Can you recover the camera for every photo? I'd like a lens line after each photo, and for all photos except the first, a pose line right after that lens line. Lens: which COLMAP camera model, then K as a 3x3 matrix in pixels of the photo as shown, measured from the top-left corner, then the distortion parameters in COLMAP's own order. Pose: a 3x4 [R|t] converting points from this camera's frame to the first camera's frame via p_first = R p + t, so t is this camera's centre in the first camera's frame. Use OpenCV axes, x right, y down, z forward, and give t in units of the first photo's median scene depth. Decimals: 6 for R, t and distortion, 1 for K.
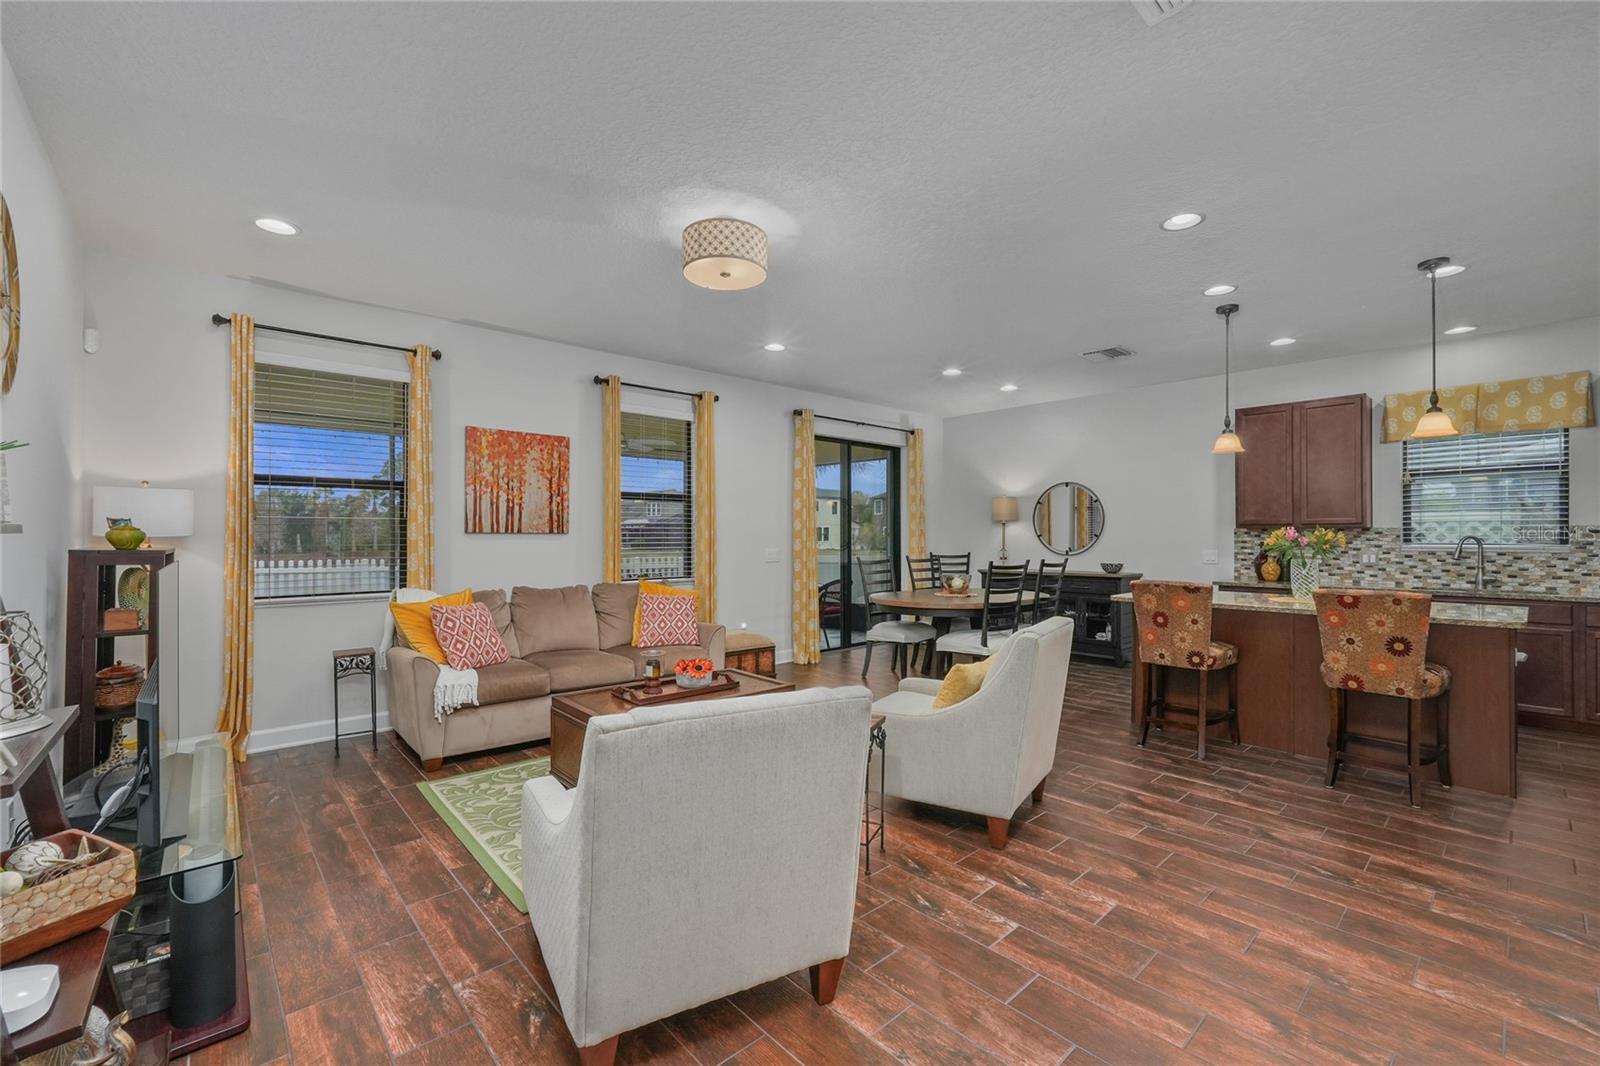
lens RADIAL K [[666.5, 0, 800.0], [0, 666.5, 533.0], [0, 0, 1]] dist [-0.023941, -0.000069]
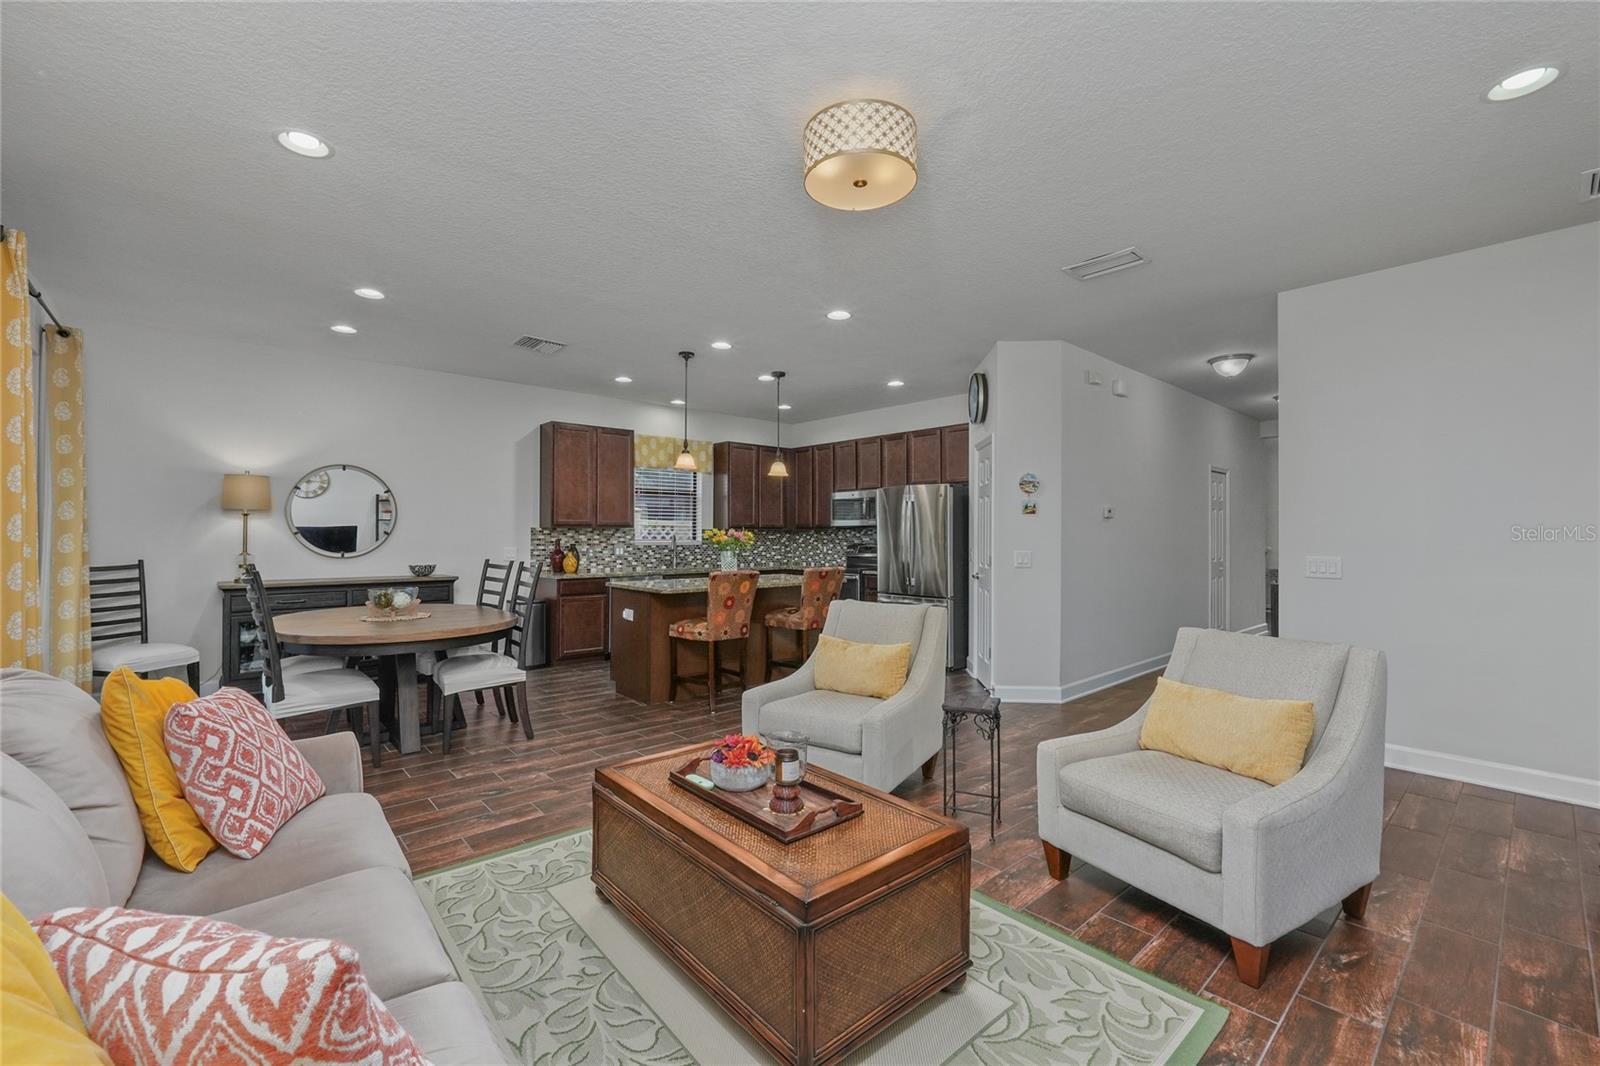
lens RADIAL K [[668.7, 0, 799.8], [0, 668.7, 528.1], [0, 0, 1]] dist [-0.004154, 0.000058]
pose [[0.006433, 0.011295, 0.999916, -0.560420], [-0.009249, 0.999894, -0.011235, 0.003871], [-0.999937, -0.009176, 0.006536, 0.690243]]
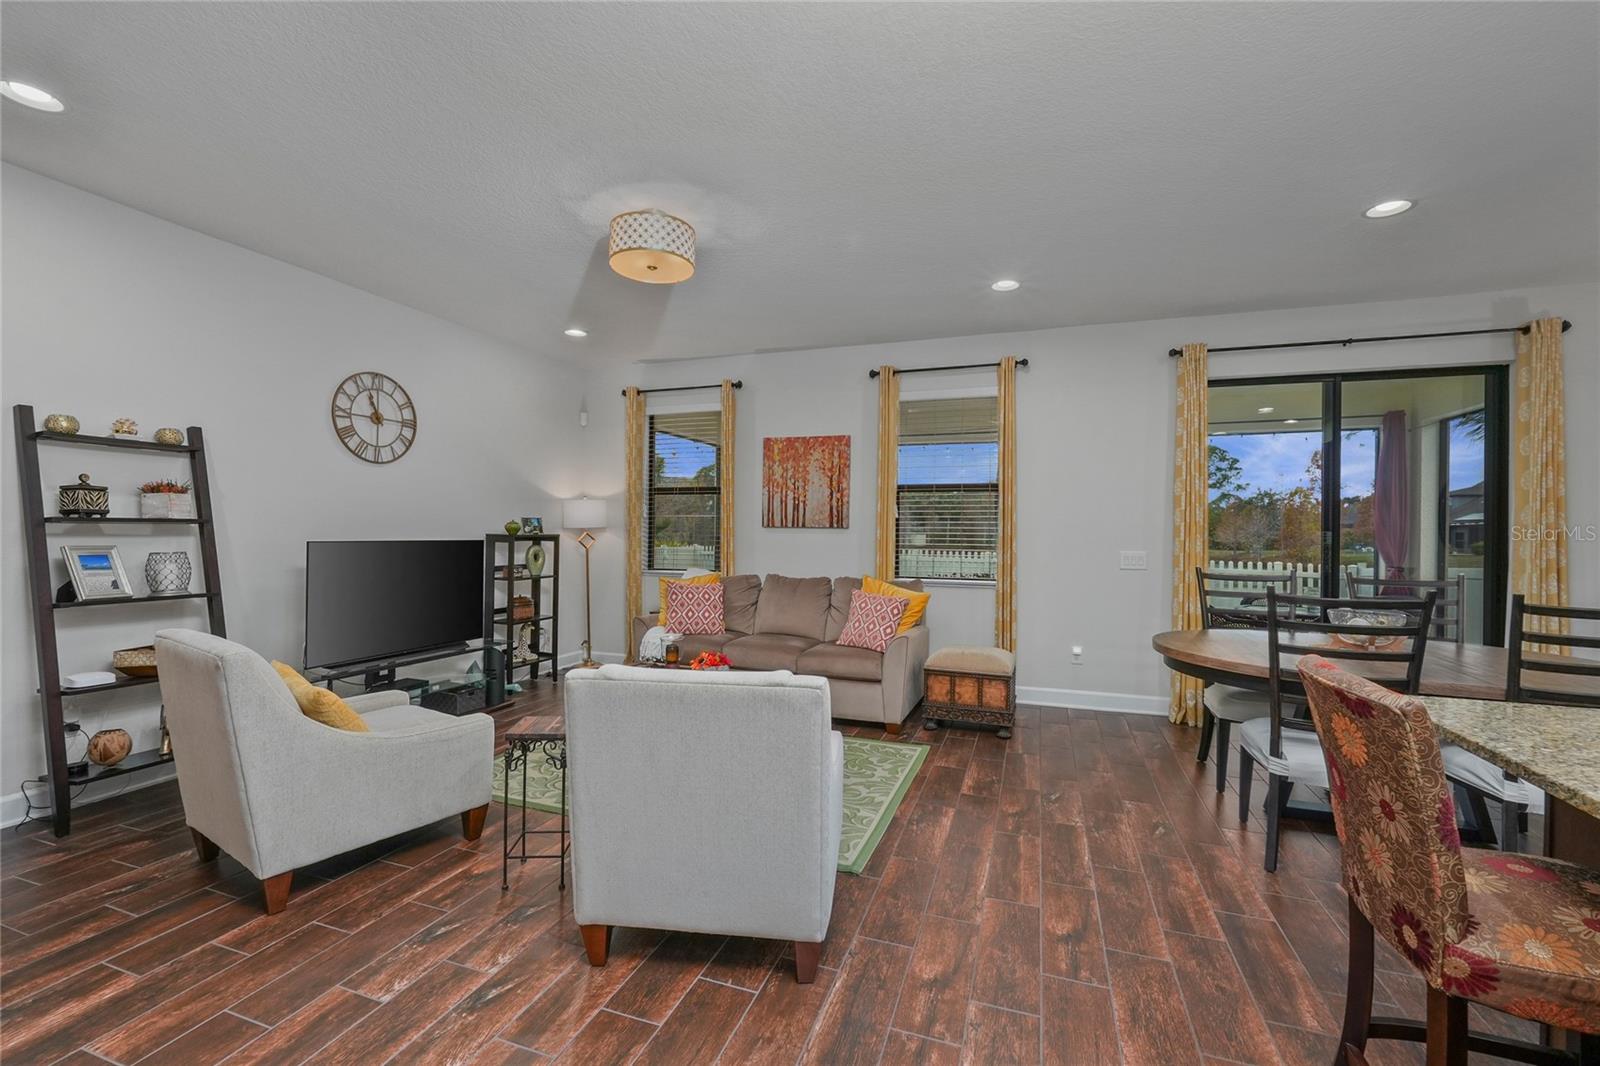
lens RADIAL K [[668.7, 0, 799.8], [0, 668.7, 528.1], [0, 0, 1]] dist [-0.004154, 0.000058]
pose [[0.472998, 0.002047, -0.881061, 0.576179], [-0.006687, 0.999977, -0.001267, 0.002955], [0.881038, 0.006491, 0.473001, 0.469793]]
